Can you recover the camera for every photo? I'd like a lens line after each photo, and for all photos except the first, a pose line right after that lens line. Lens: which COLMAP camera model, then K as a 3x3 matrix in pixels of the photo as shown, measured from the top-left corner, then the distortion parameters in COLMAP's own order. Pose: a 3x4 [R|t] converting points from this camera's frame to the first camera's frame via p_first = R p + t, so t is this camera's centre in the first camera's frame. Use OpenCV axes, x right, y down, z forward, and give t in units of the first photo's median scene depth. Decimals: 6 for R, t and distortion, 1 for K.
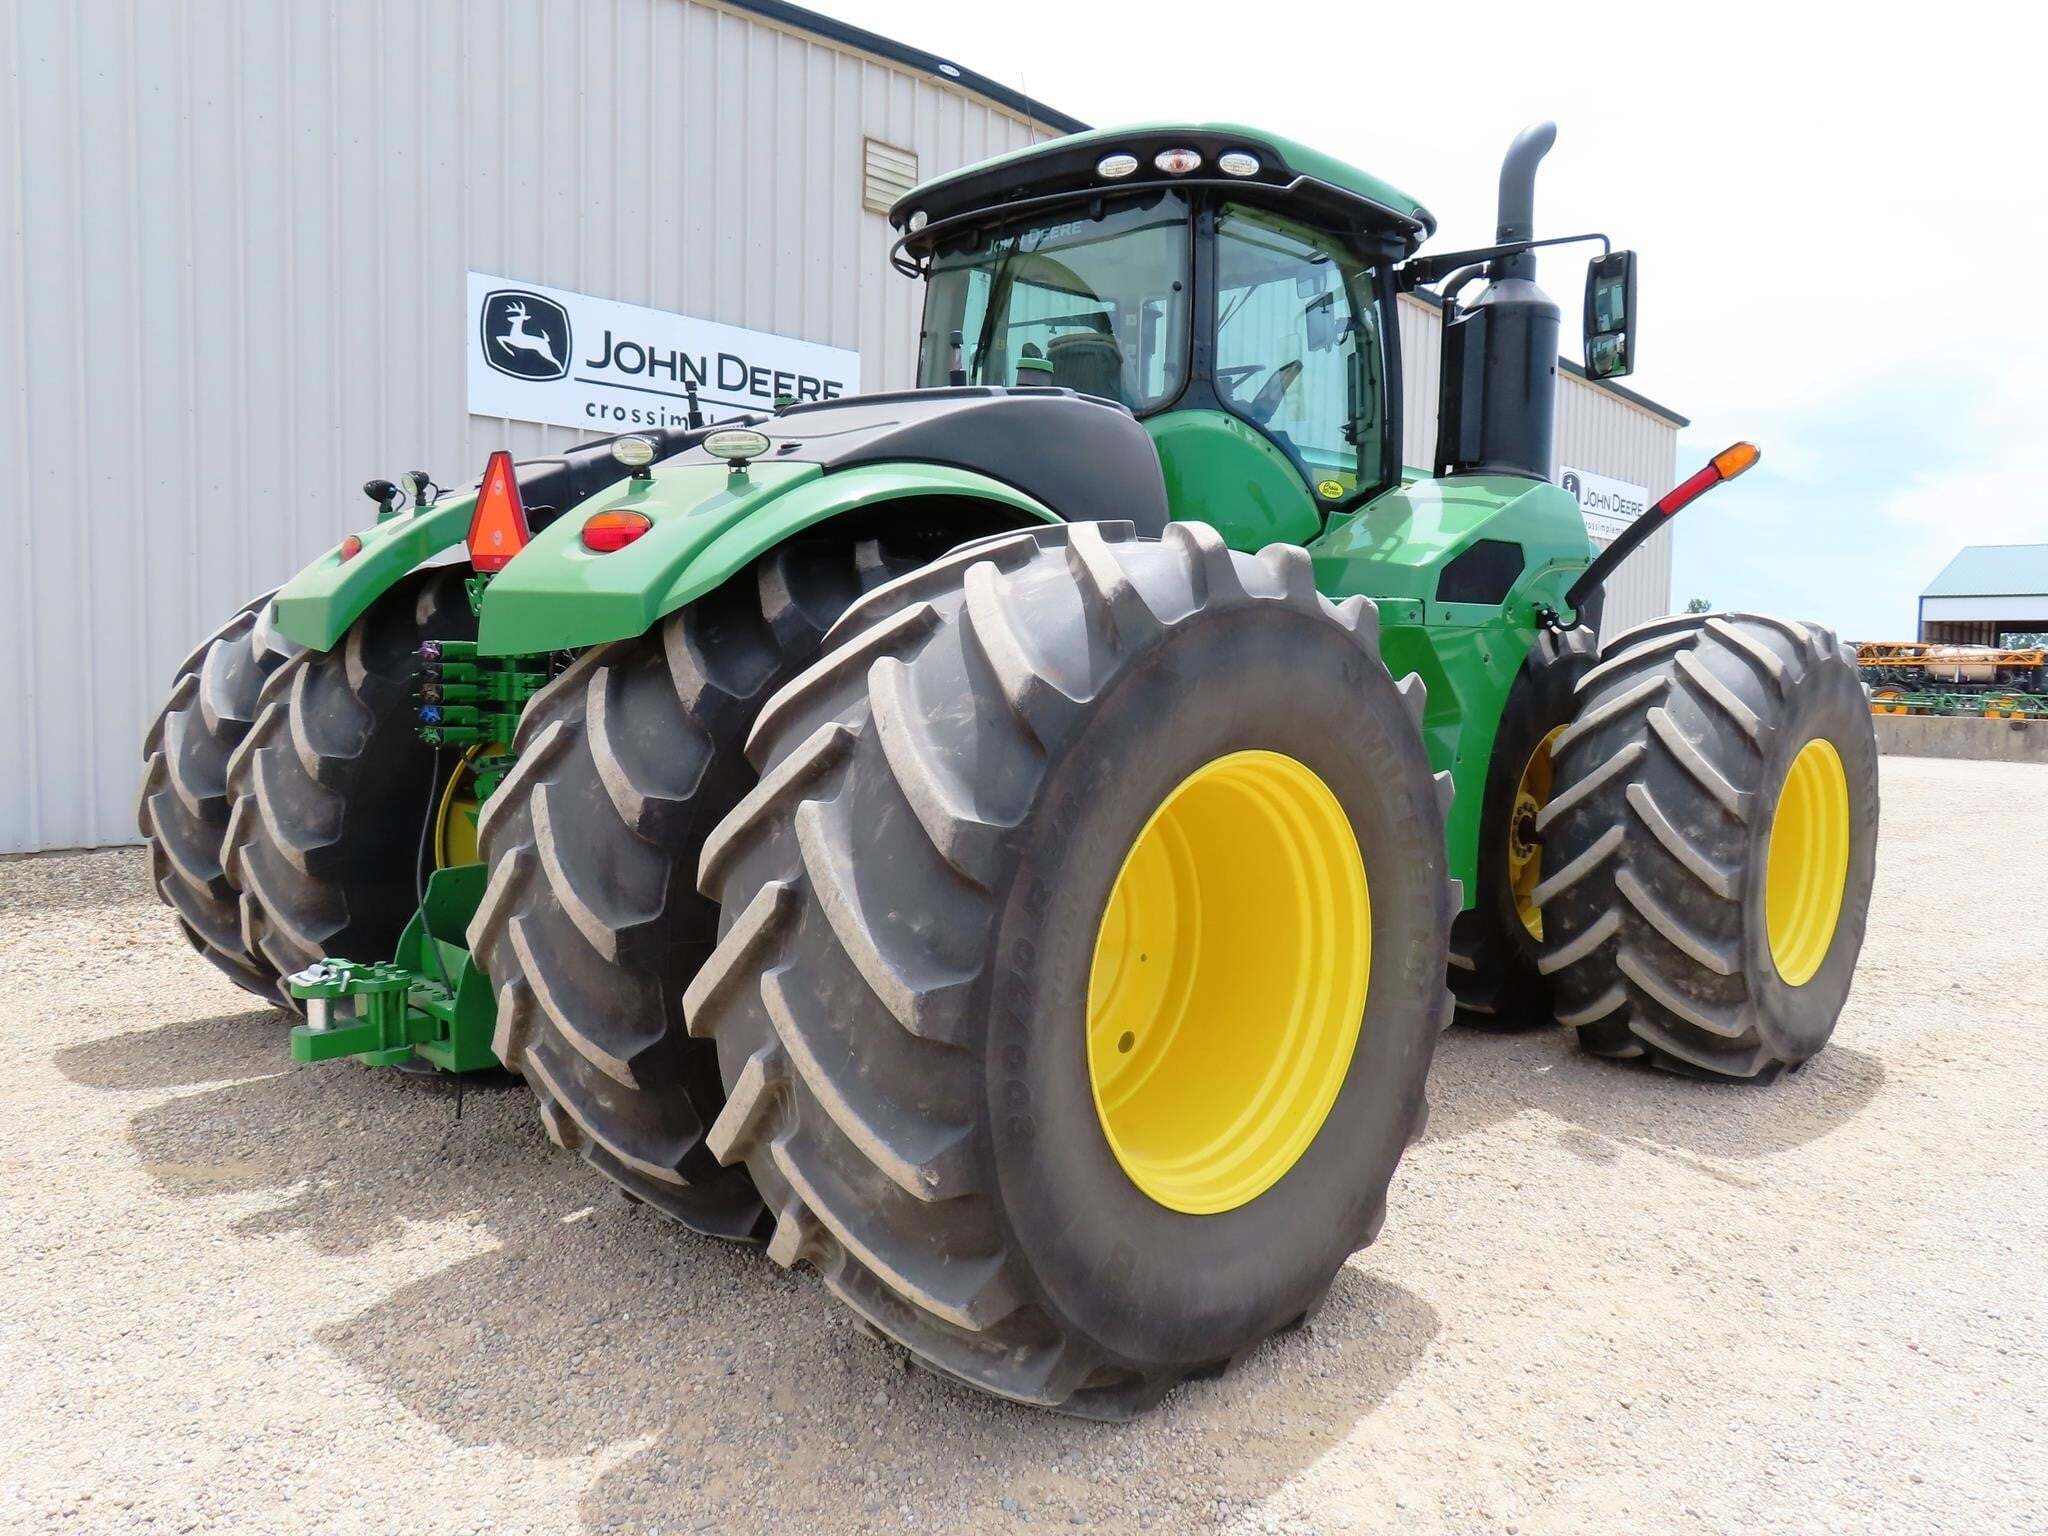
lens RADIAL K [[1476.5, 0, 1013.6], [0, 1476.5, 767.2], [0, 0, 1]] dist [-0.005584, -0.001806]
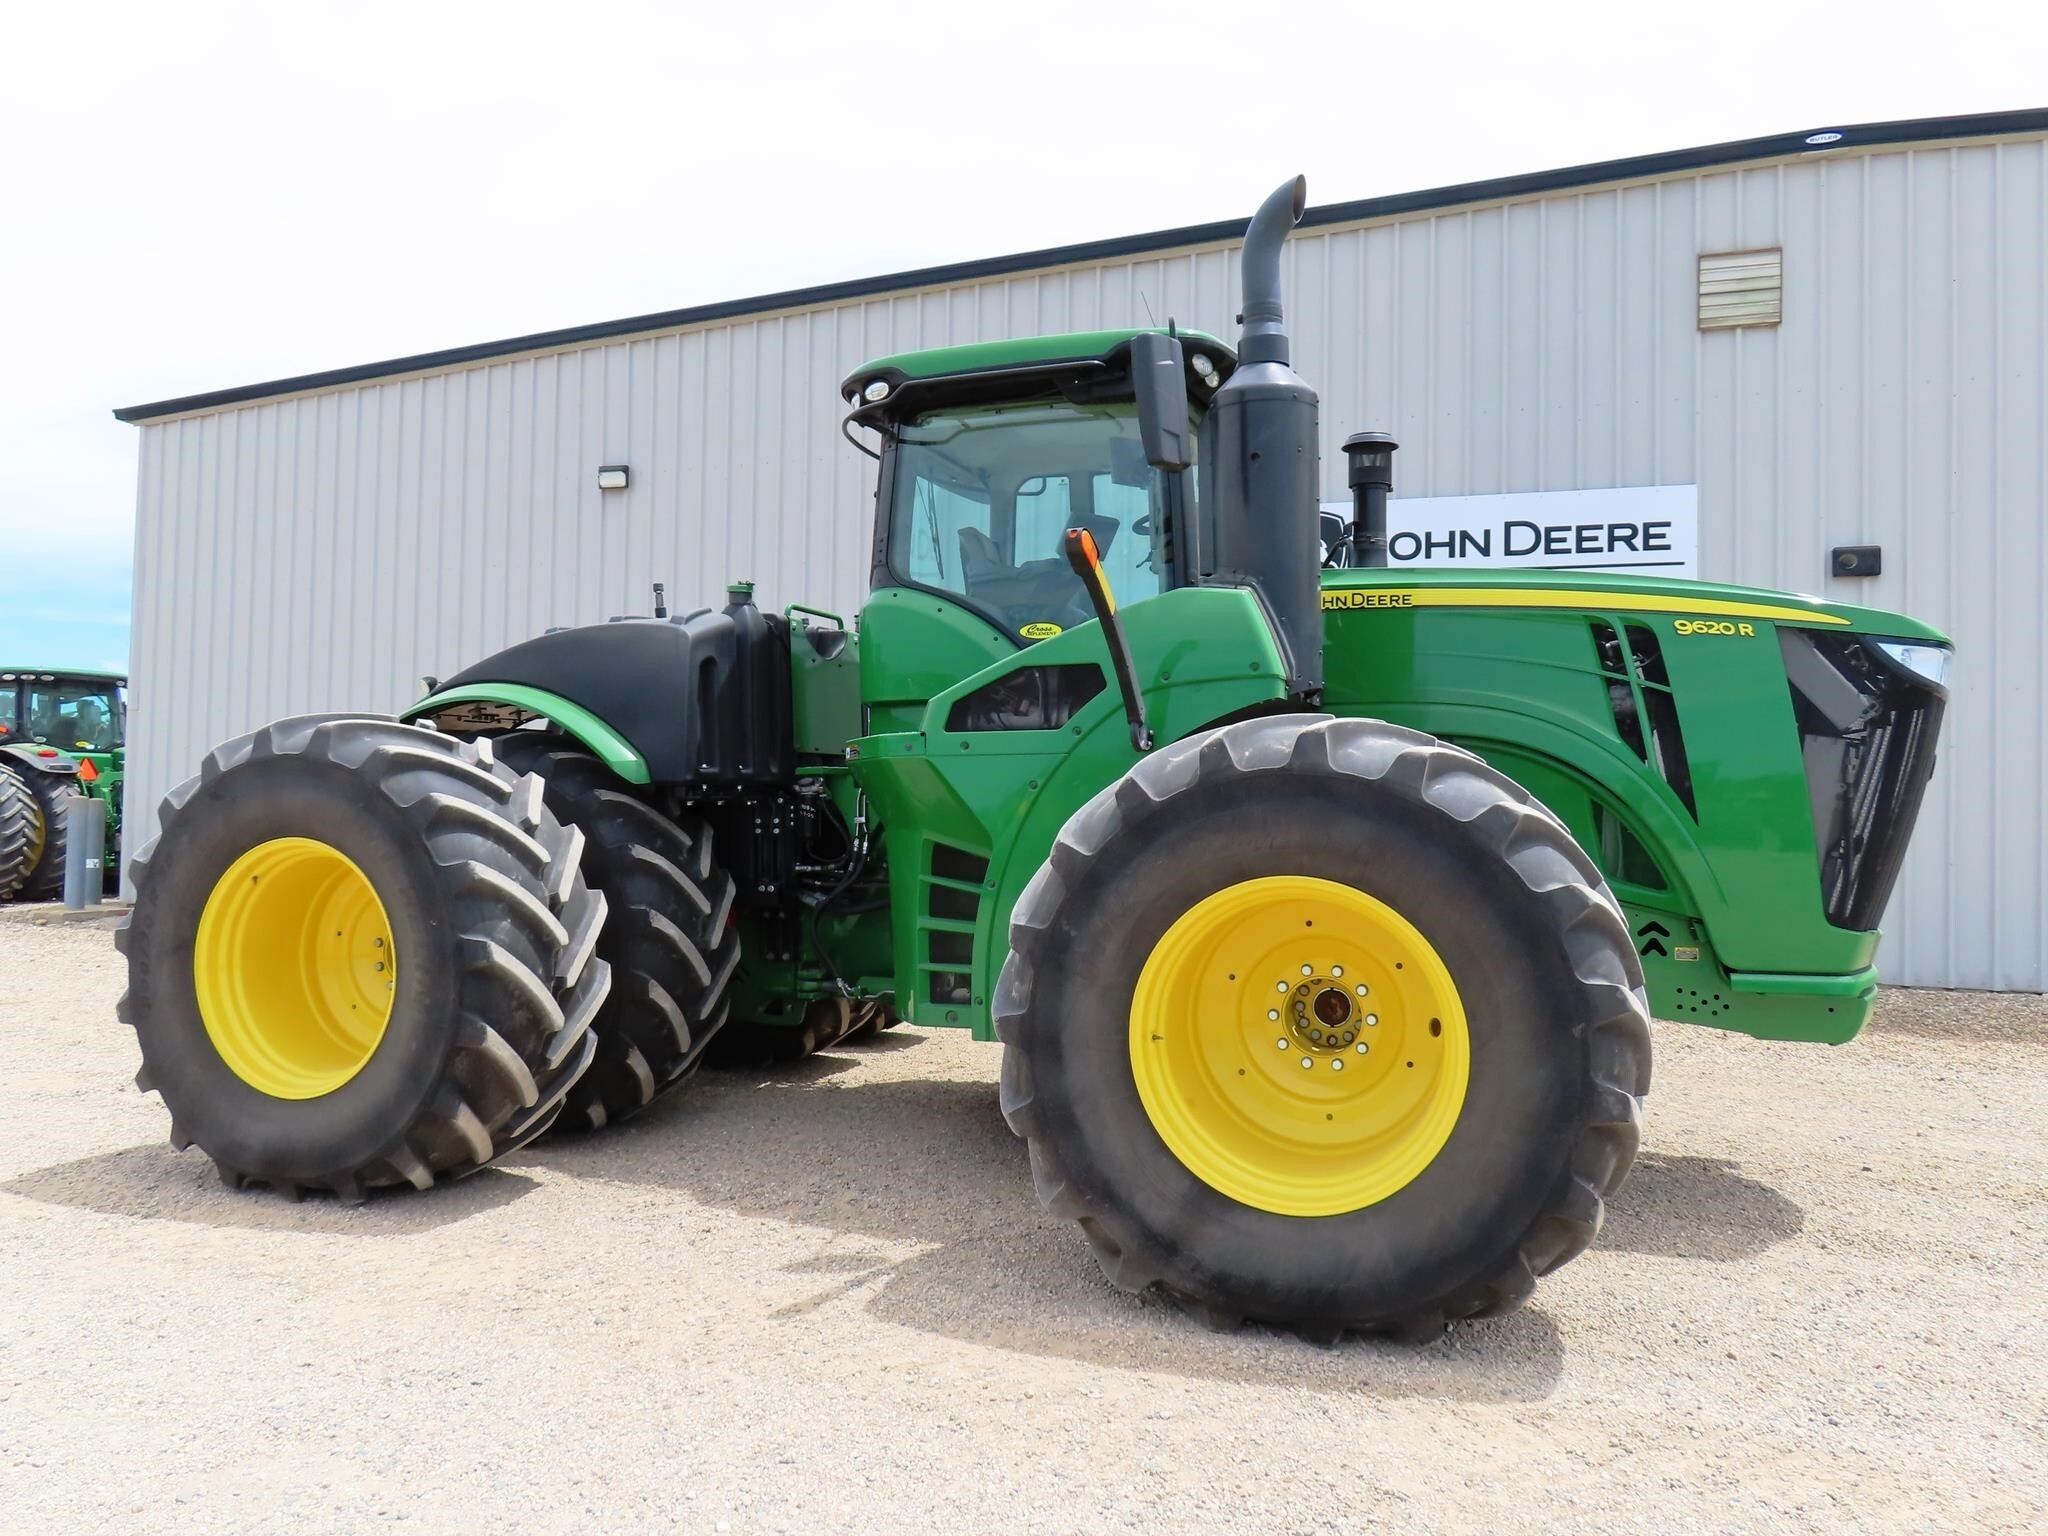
lens RADIAL K [[1467.8, 0, 1019.2], [0, 1467.8, 767.1], [0, 0, 1]] dist [-0.005189, 0.000320]
pose [[0.436554, -0.043450, -0.898628, 0.587962], [-0.069562, 0.994213, -0.081865, -0.002496], [0.896985, 0.098249, 0.431005, 0.278761]]
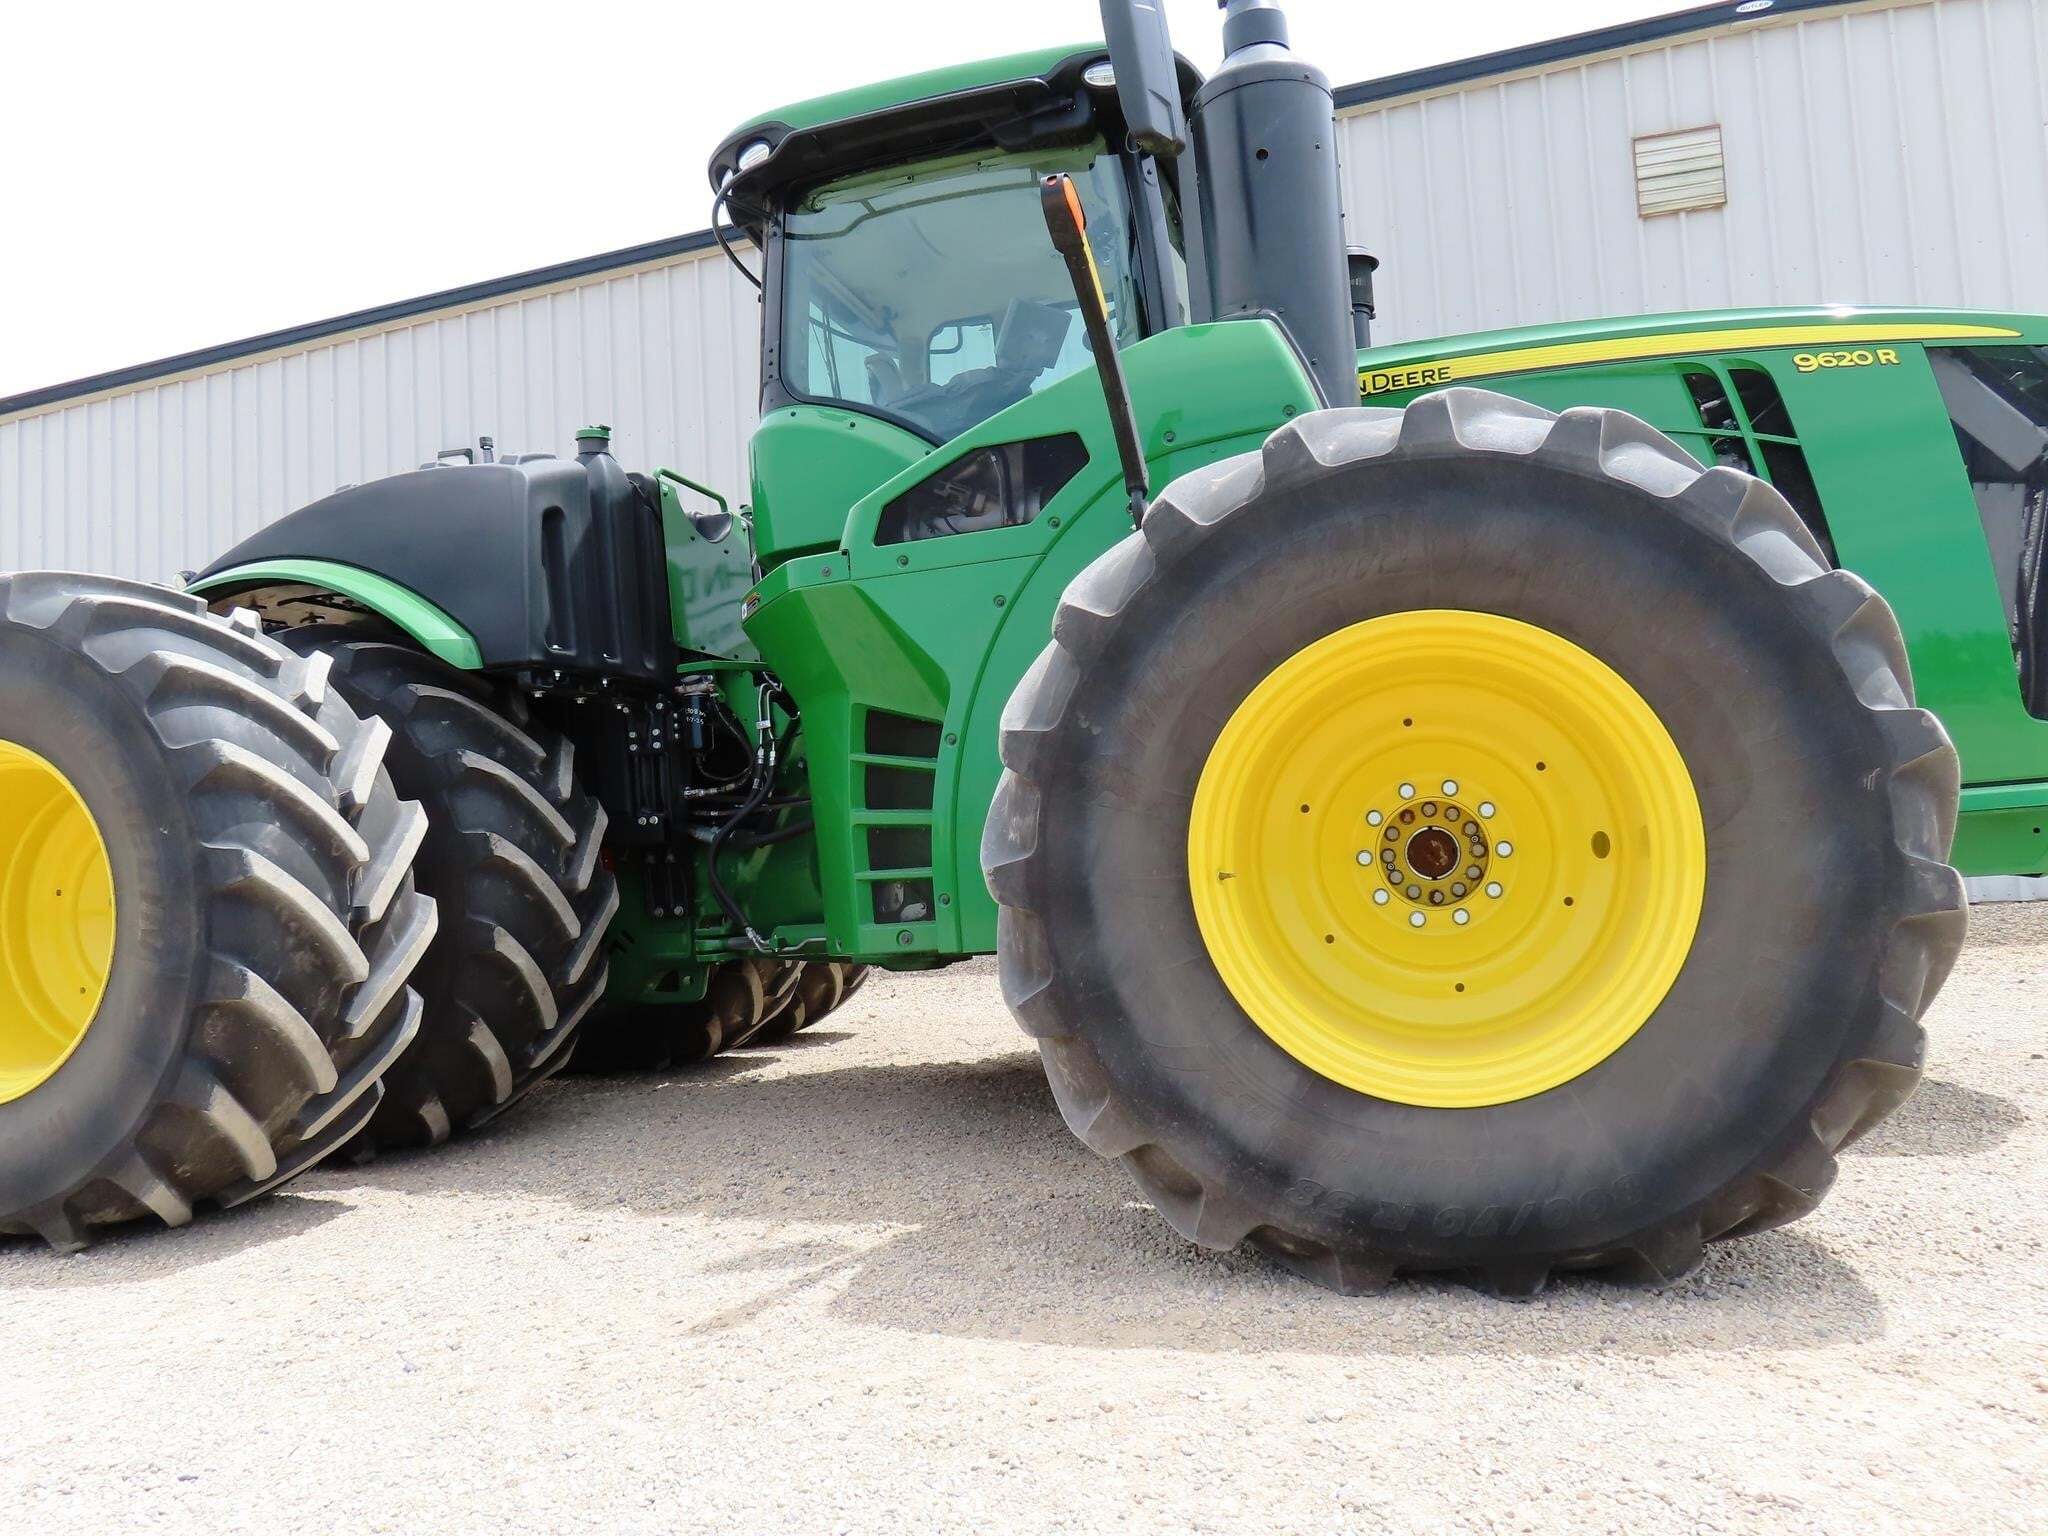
lens RADIAL K [[1467.8, 0, 1019.2], [0, 1467.8, 767.1], [0, 0, 1]] dist [-0.005189, 0.000320]
pose [[0.497839, -0.112626, -0.859925, 0.463356], [0.003958, 0.991817, -0.127608, 0.049580], [0.867260, 0.060125, 0.494211, 0.320357]]
